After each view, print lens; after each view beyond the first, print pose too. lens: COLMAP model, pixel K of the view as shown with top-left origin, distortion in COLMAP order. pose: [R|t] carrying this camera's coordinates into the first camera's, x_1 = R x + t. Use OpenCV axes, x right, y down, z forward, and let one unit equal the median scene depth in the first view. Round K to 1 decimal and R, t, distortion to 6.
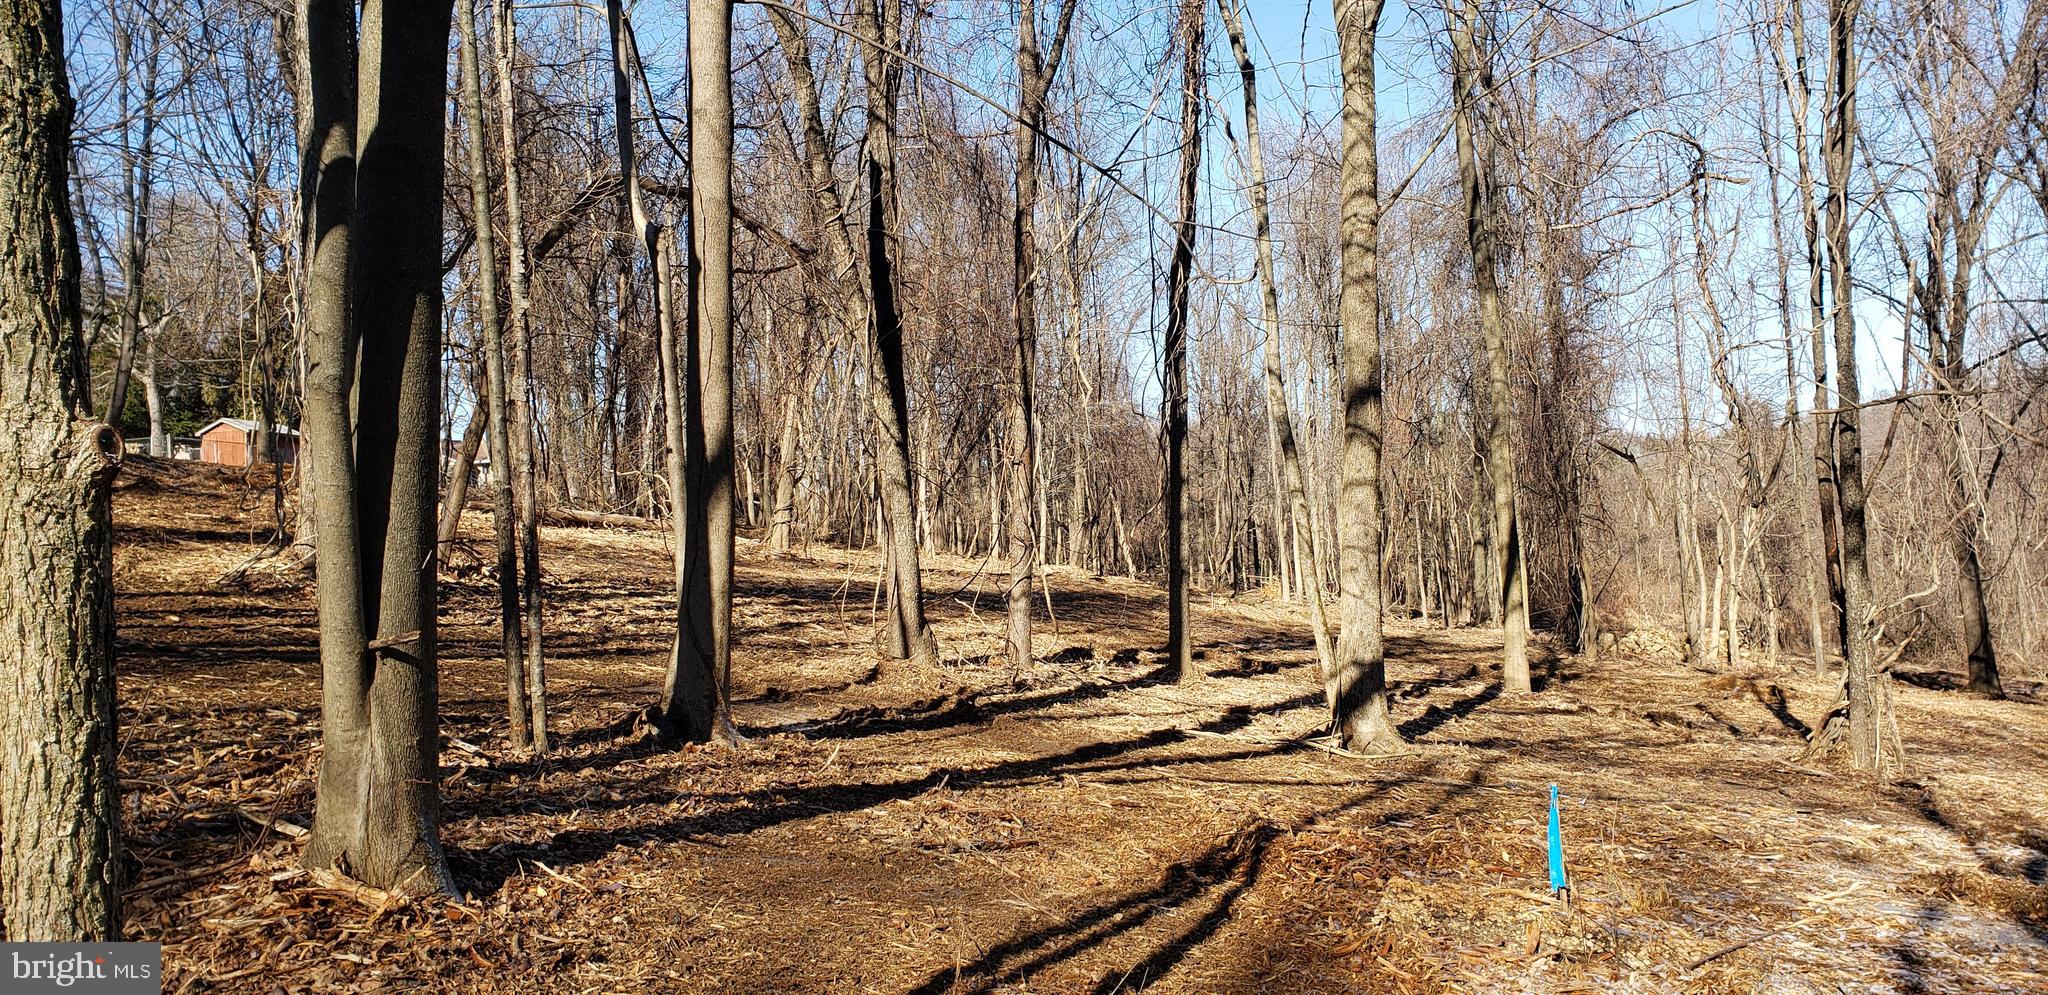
lens RADIAL K [[1525.8, 0, 1024.0], [0, 1525.8, 497.5], [0, 0, 1]] dist [0.040086, -0.041037]
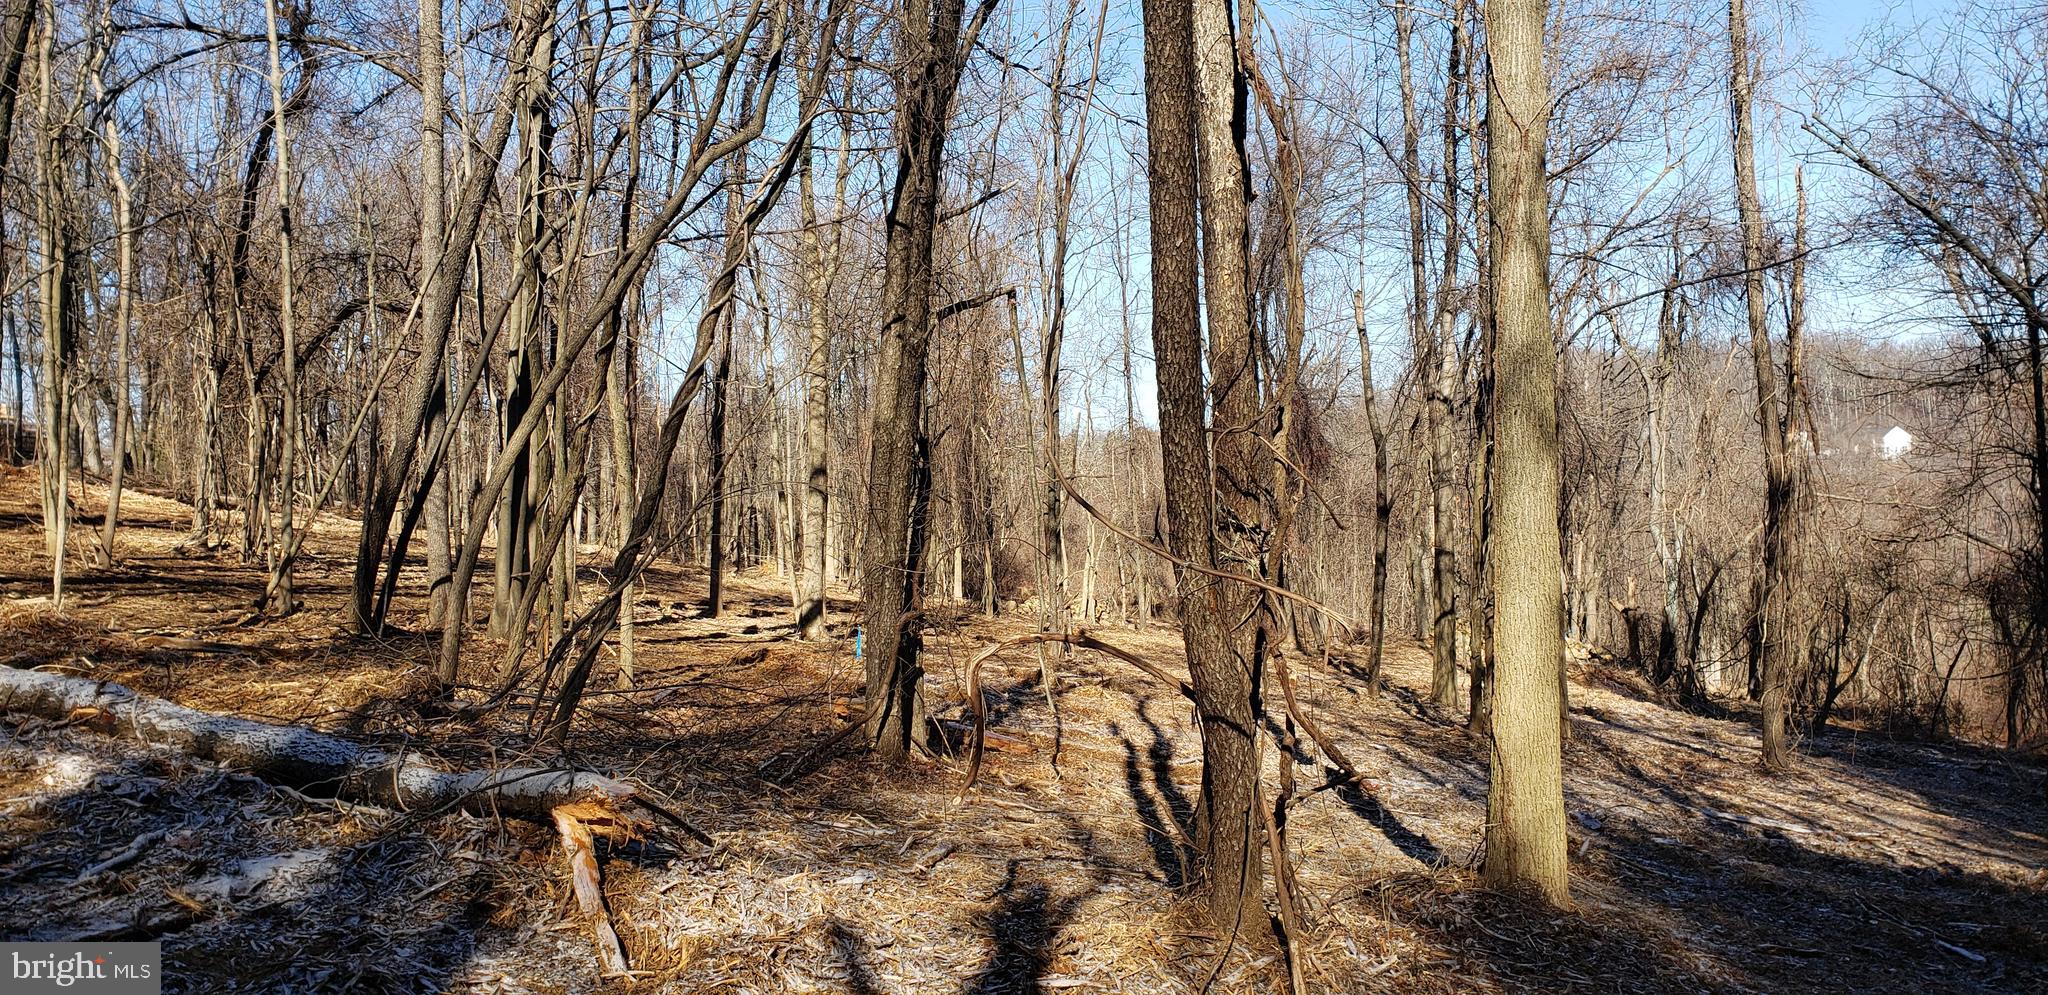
lens RADIAL K [[1525.8, 0, 1024.0], [0, 1525.8, 497.5], [0, 0, 1]] dist [0.040086, -0.041037]
pose [[0.947158, 0.029423, 0.319414, -0.103259], [-0.033945, 0.999387, 0.008596, -0.035390], [-0.318966, -0.018984, 0.947576, -0.622982]]
